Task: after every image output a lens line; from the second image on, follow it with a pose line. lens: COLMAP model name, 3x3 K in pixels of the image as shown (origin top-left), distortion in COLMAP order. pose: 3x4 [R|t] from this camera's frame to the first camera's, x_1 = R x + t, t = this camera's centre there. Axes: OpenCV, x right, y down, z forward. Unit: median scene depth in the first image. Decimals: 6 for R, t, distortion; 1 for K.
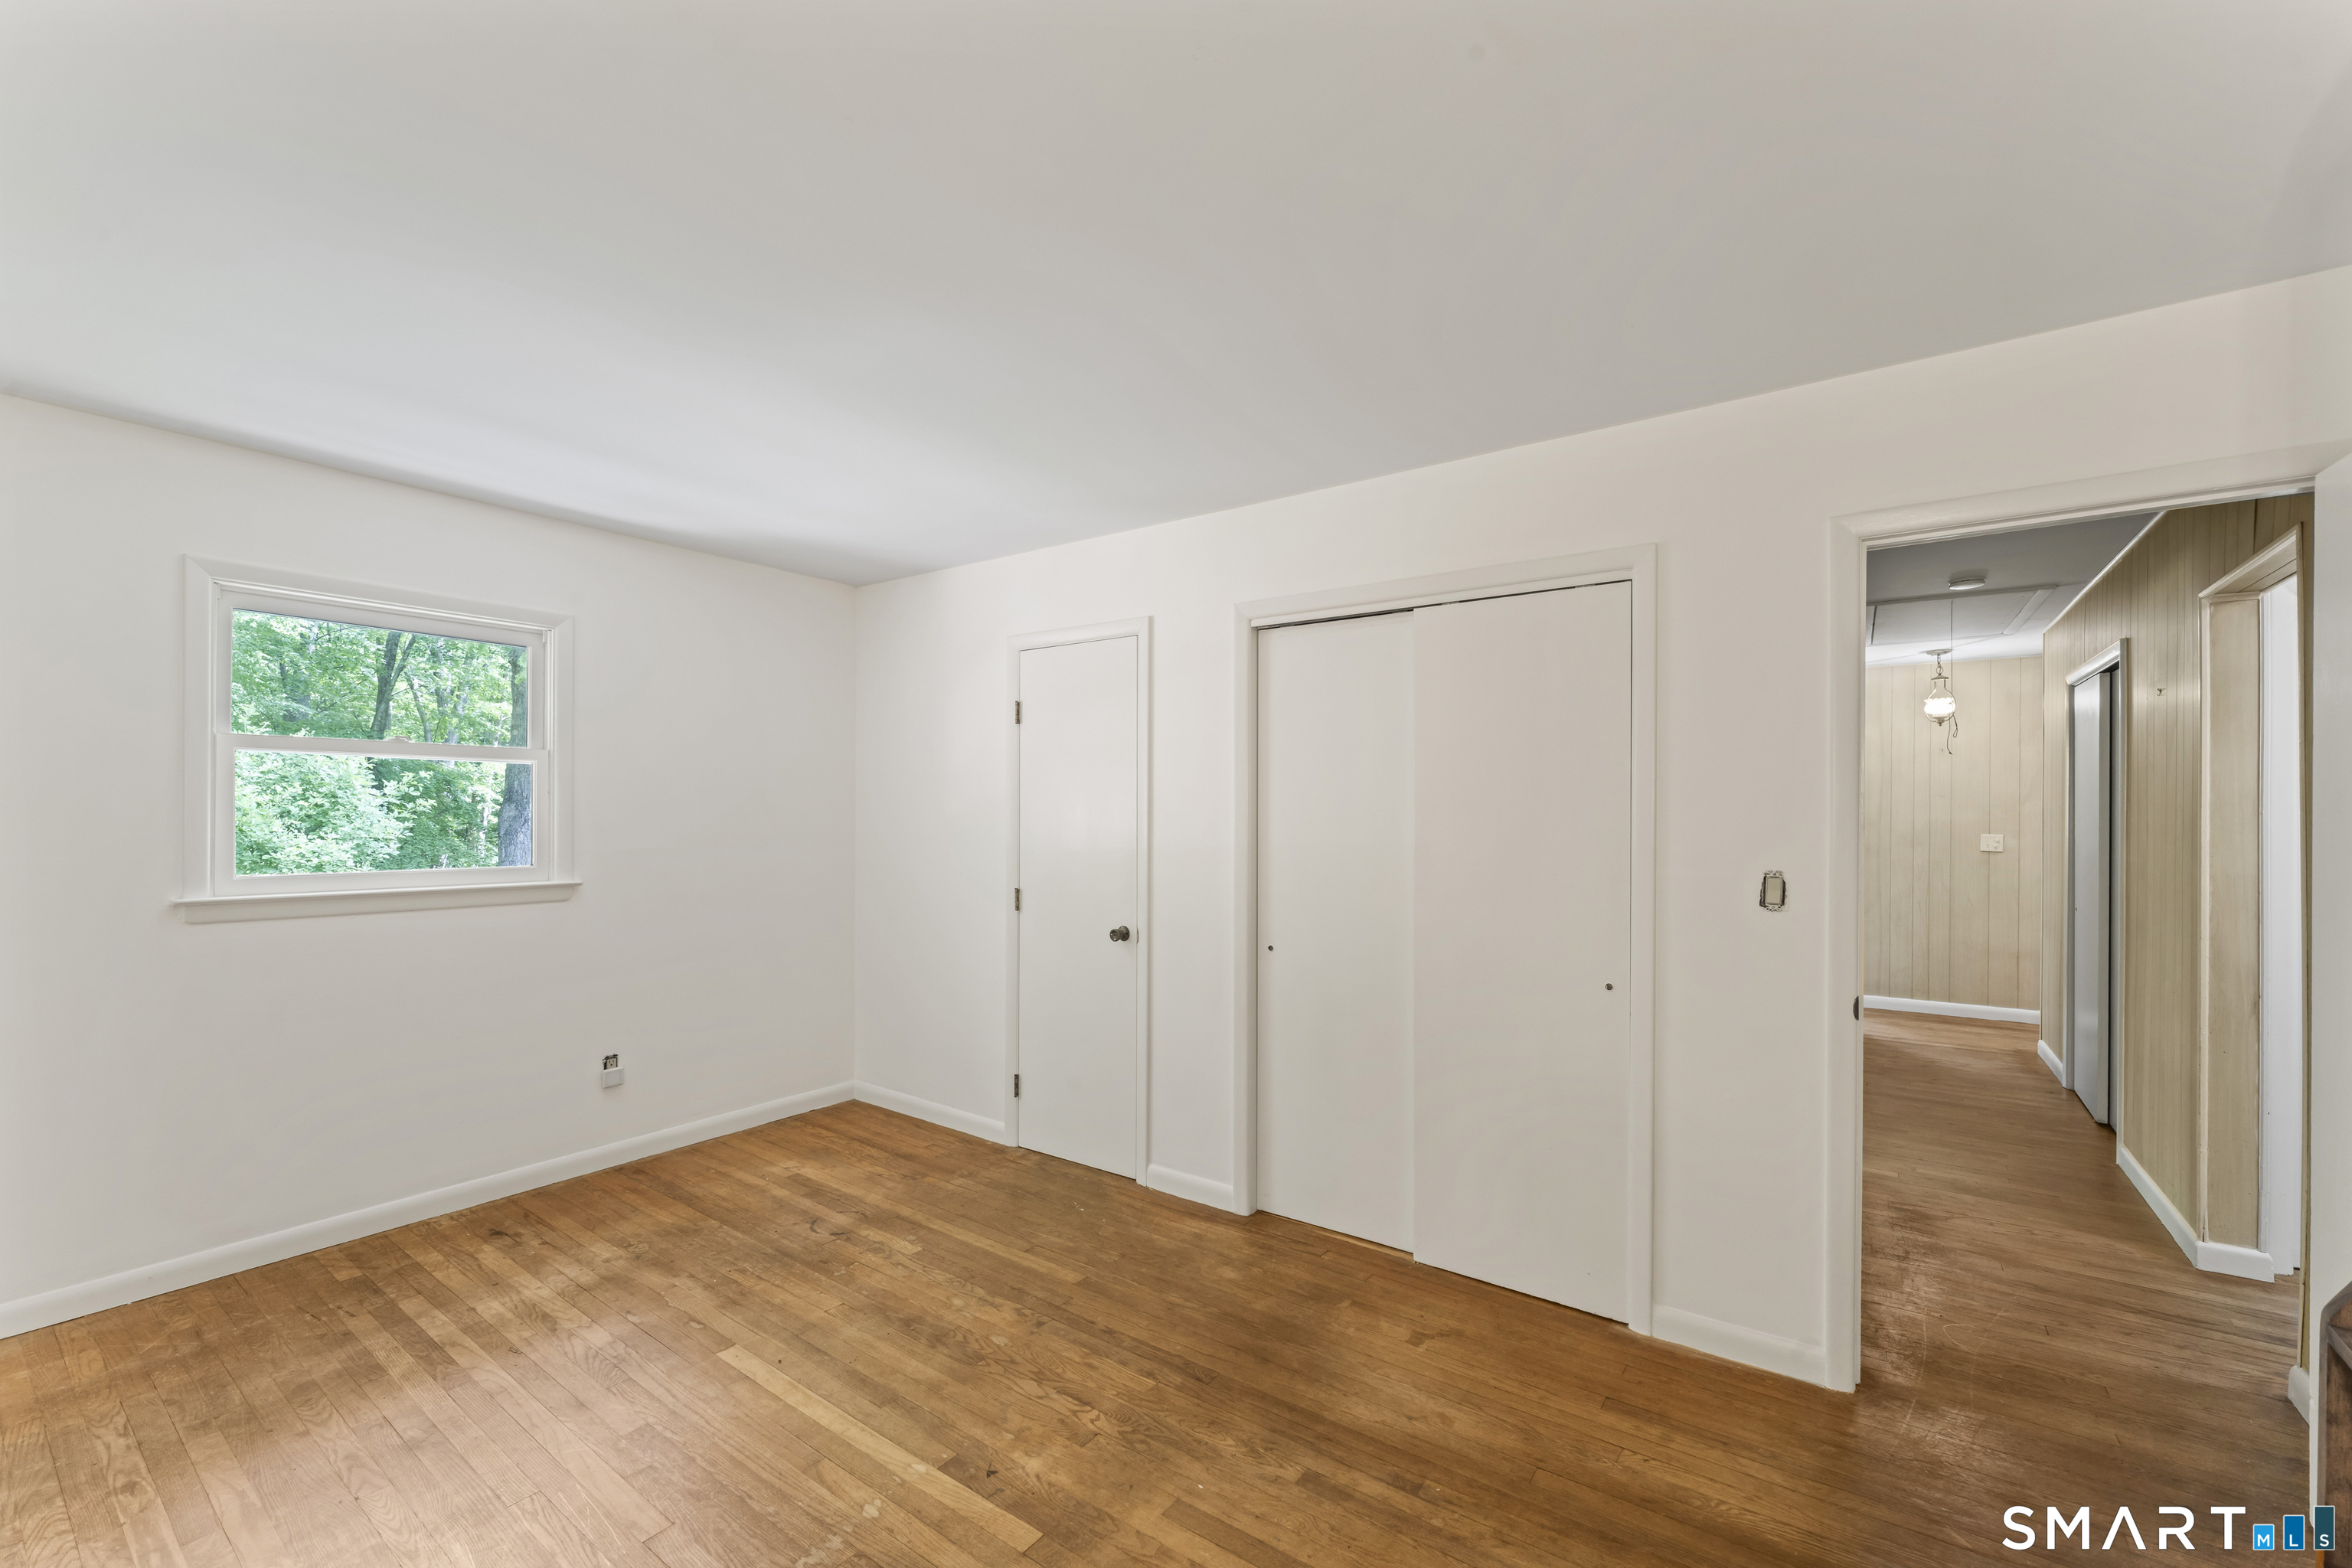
lens RADIAL K [[945.5, 0, 1175.3], [0, 945.5, 819.1], [0, 0, 1]] dist [-0.000958, -0.000052]
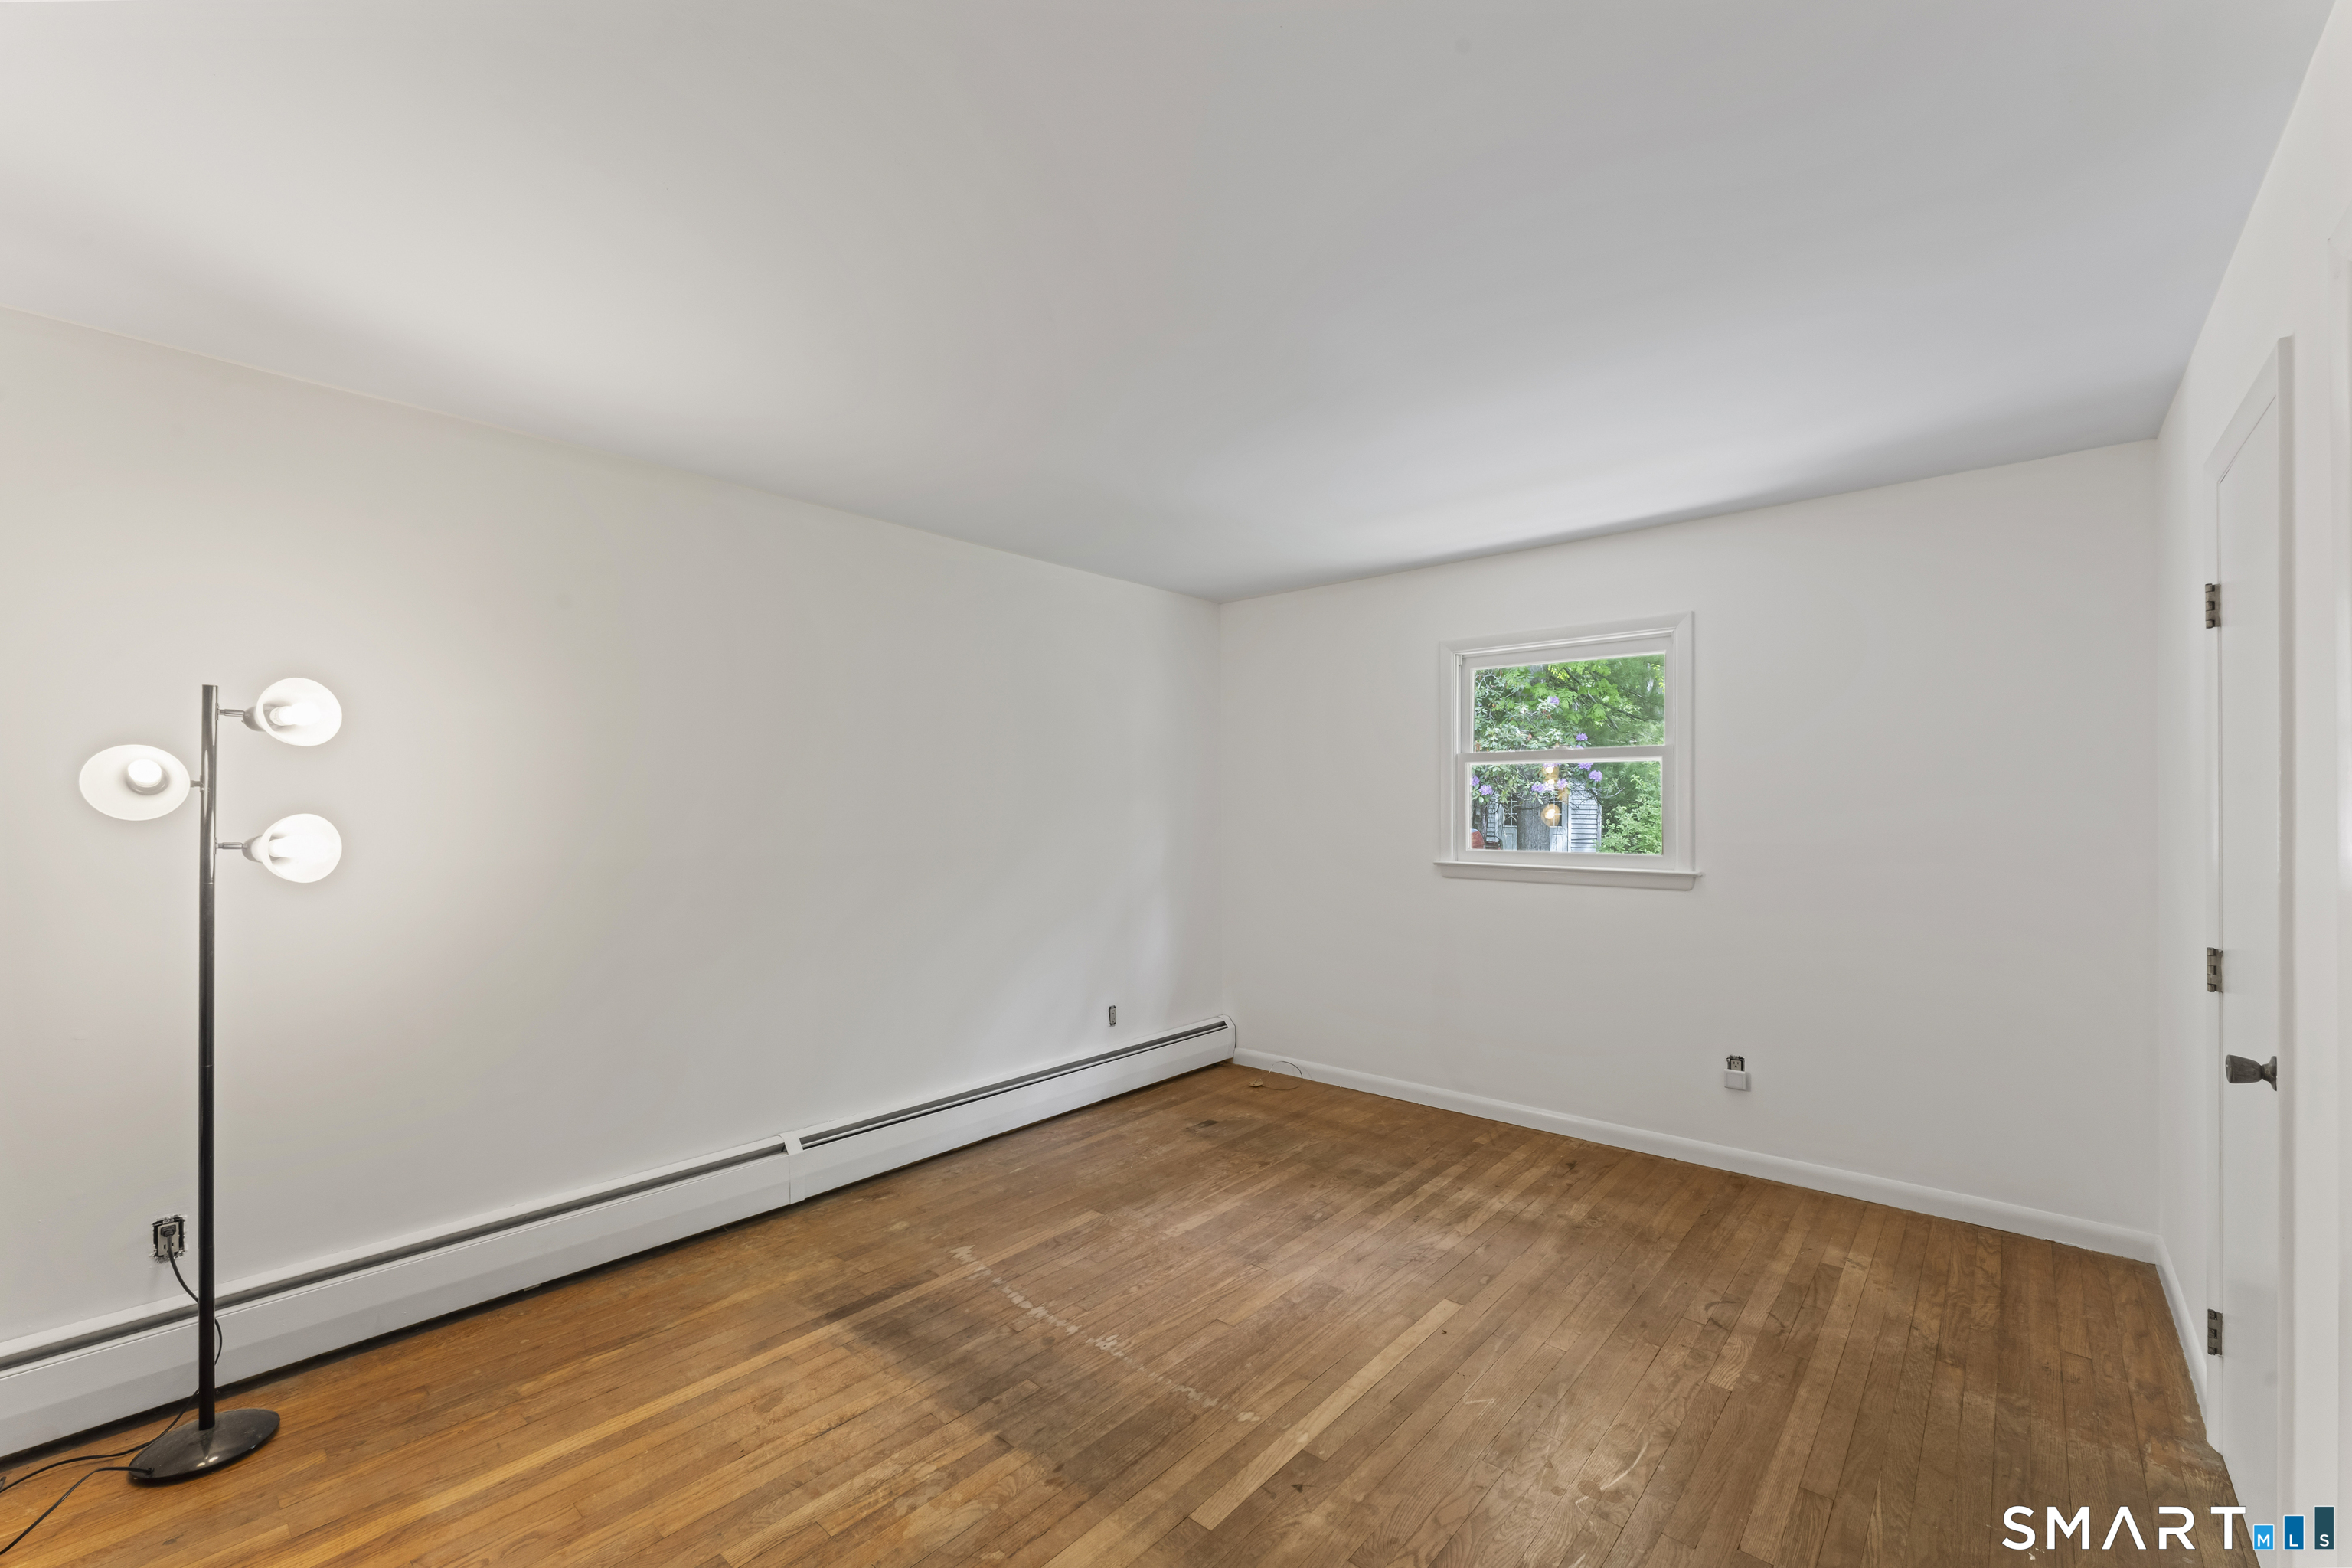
lens RADIAL K [[959.5, 0, 1176.4], [0, 959.5, 804.8], [0, 0, 1]] dist [-0.000296, 0.000049]
pose [[-0.083929, -0.004195, -0.996463, 0.550920], [-0.004186, 0.999984, -0.003857, -0.000698], [0.996463, 0.003848, -0.083945, 0.662434]]
